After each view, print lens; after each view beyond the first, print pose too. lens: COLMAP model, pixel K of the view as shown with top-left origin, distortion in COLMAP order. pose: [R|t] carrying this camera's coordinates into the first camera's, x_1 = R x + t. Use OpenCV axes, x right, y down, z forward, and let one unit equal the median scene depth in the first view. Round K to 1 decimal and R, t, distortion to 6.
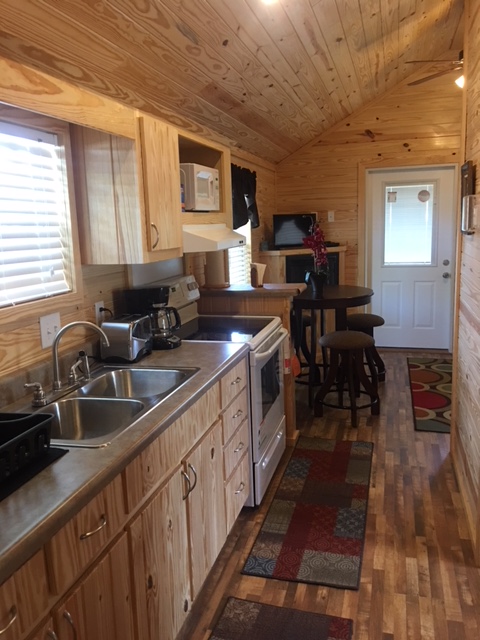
lens RADIAL K [[542.8, 0, 241.6], [0, 542.8, 320.7], [0, 0, 1]] dist [-0.000763, -0.009699]
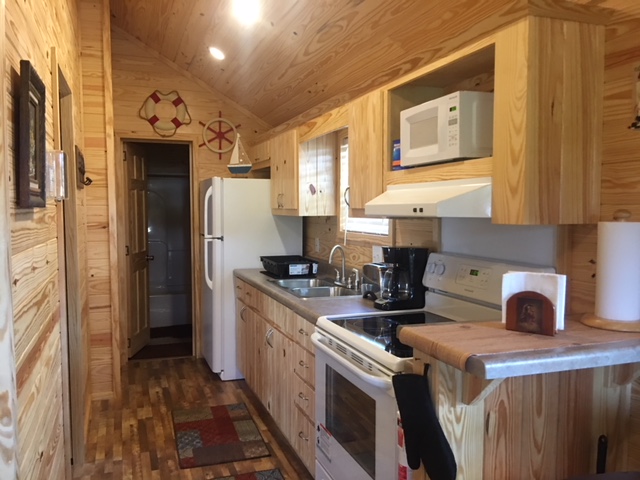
lens RADIAL K [[542.8, 0, 321.8], [0, 542.8, 239.7], [0, 0, 1]] dist [-0.000763, -0.009699]
pose [[-0.812906, 0.068420, -0.578362, 0.590649], [-0.074376, 0.972748, 0.219613, -0.315777], [0.577626, 0.221541, -0.785664, 1.893333]]
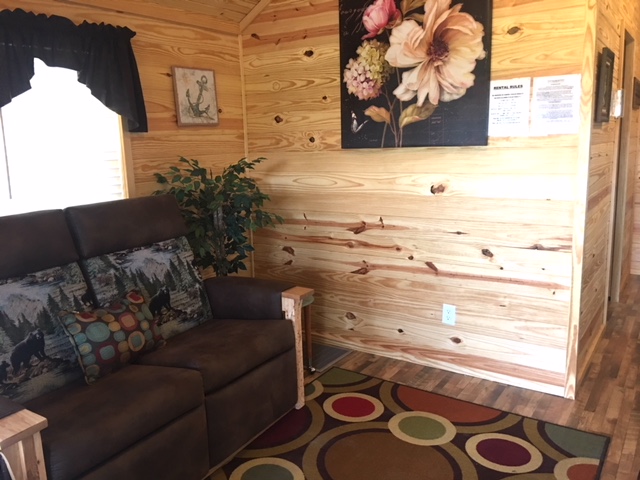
lens RADIAL K [[542.8, 0, 321.0], [0, 542.8, 240.3], [0, 0, 1]] dist [-0.000763, -0.009699]
pose [[-0.944961, 0.002956, 0.327170, 0.691088], [0.119465, 0.934035, 0.336612, -0.421719], [-0.304594, 0.357171, -0.882979, 2.527223]]
